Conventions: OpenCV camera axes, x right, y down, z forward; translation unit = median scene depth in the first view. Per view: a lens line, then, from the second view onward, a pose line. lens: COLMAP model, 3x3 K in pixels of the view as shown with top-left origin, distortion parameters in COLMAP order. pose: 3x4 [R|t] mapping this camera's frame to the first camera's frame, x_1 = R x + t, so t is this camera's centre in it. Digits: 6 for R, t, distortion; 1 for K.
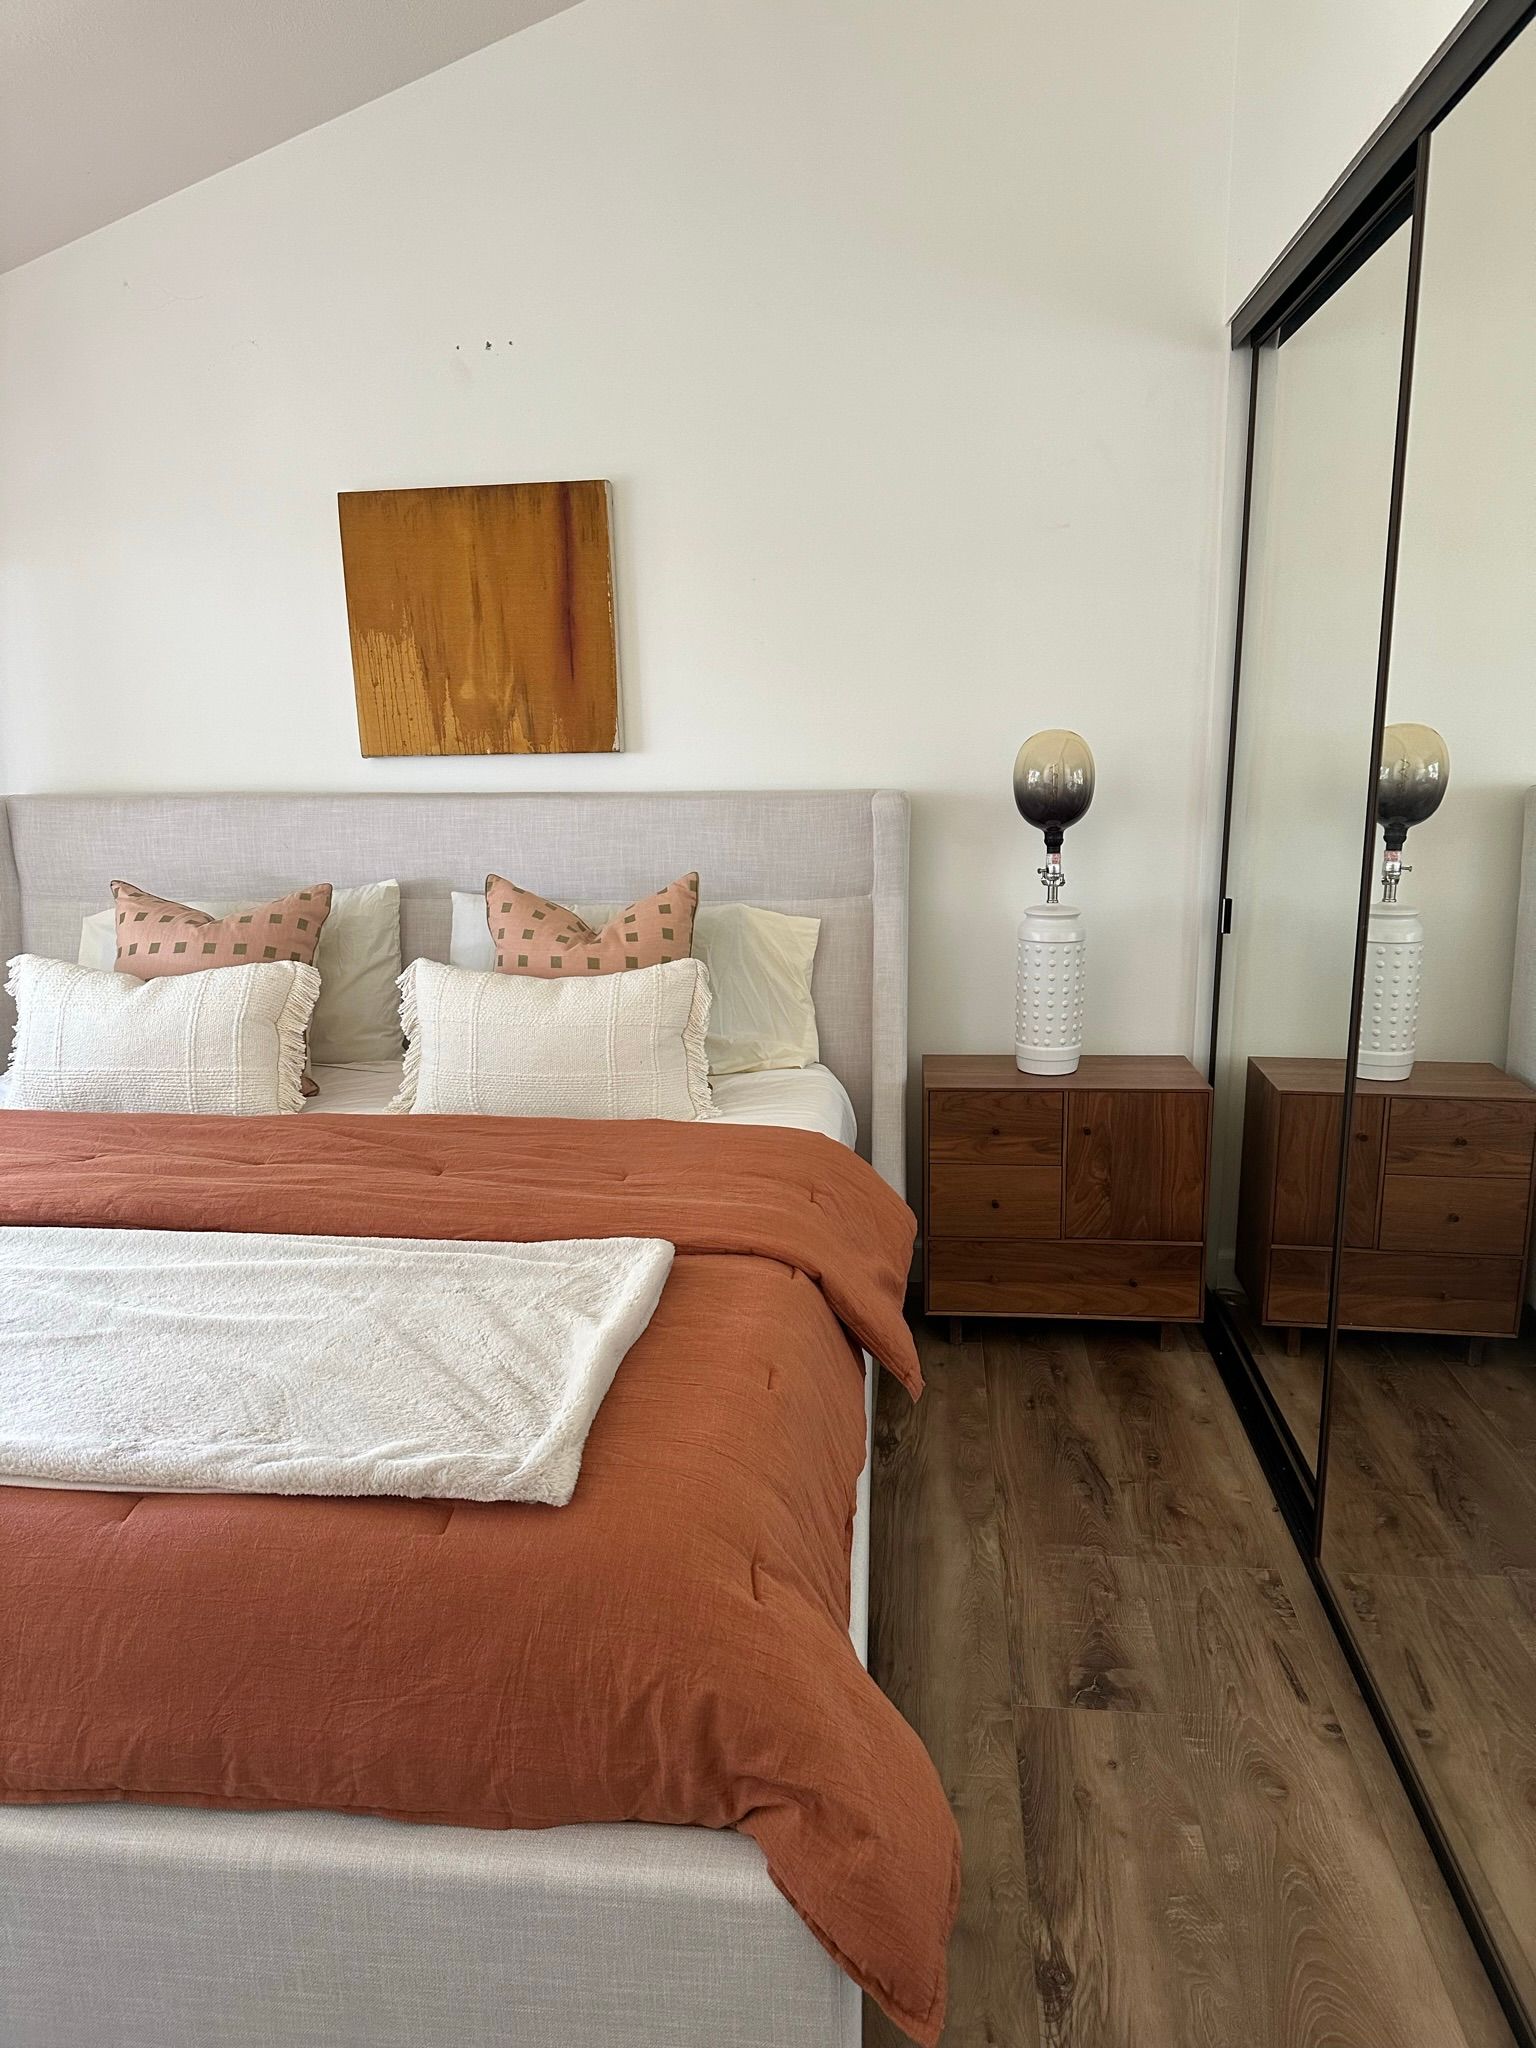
lens RADIAL K [[1406.6, 0, 773.6], [0, 1406.6, 1028.3], [0, 0, 1]] dist [0.173372, -0.342907]
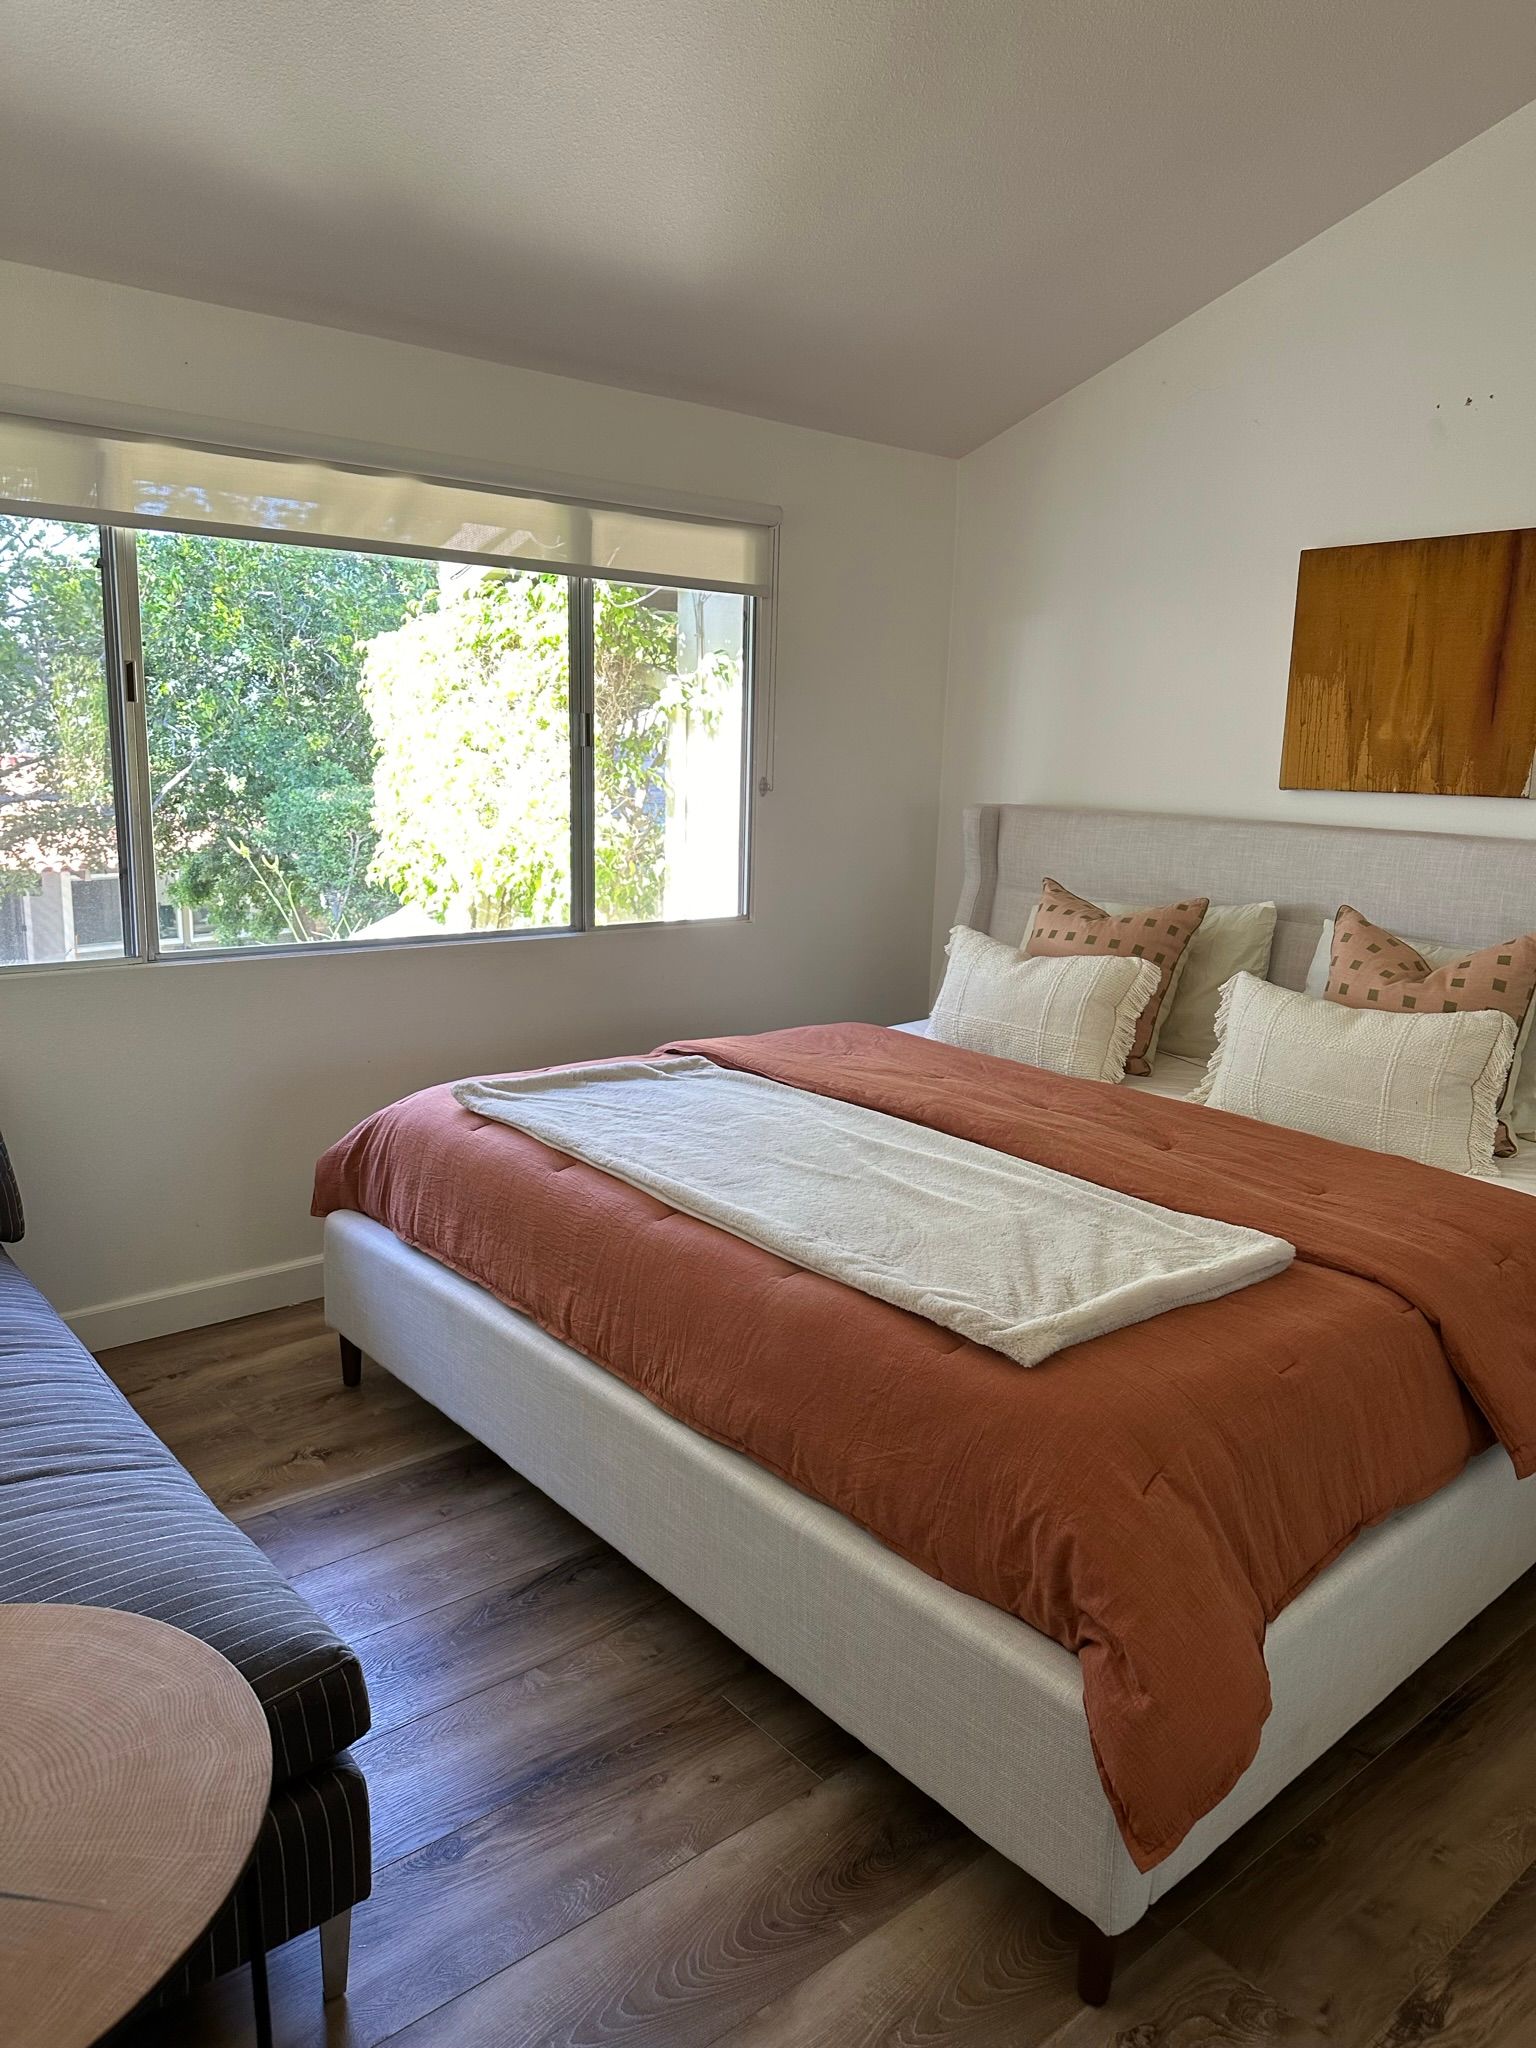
lens RADIAL K [[1424.7, 0, 756.5], [0, 1424.7, 1026.9], [0, 0, 1]] dist [0.093310, -0.121848]
pose [[0.714528, 0.176724, -0.676918, 0.303263], [-0.188752, 0.980386, 0.056712, 0.001393], [0.673663, 0.087247, 0.733871, -0.091174]]
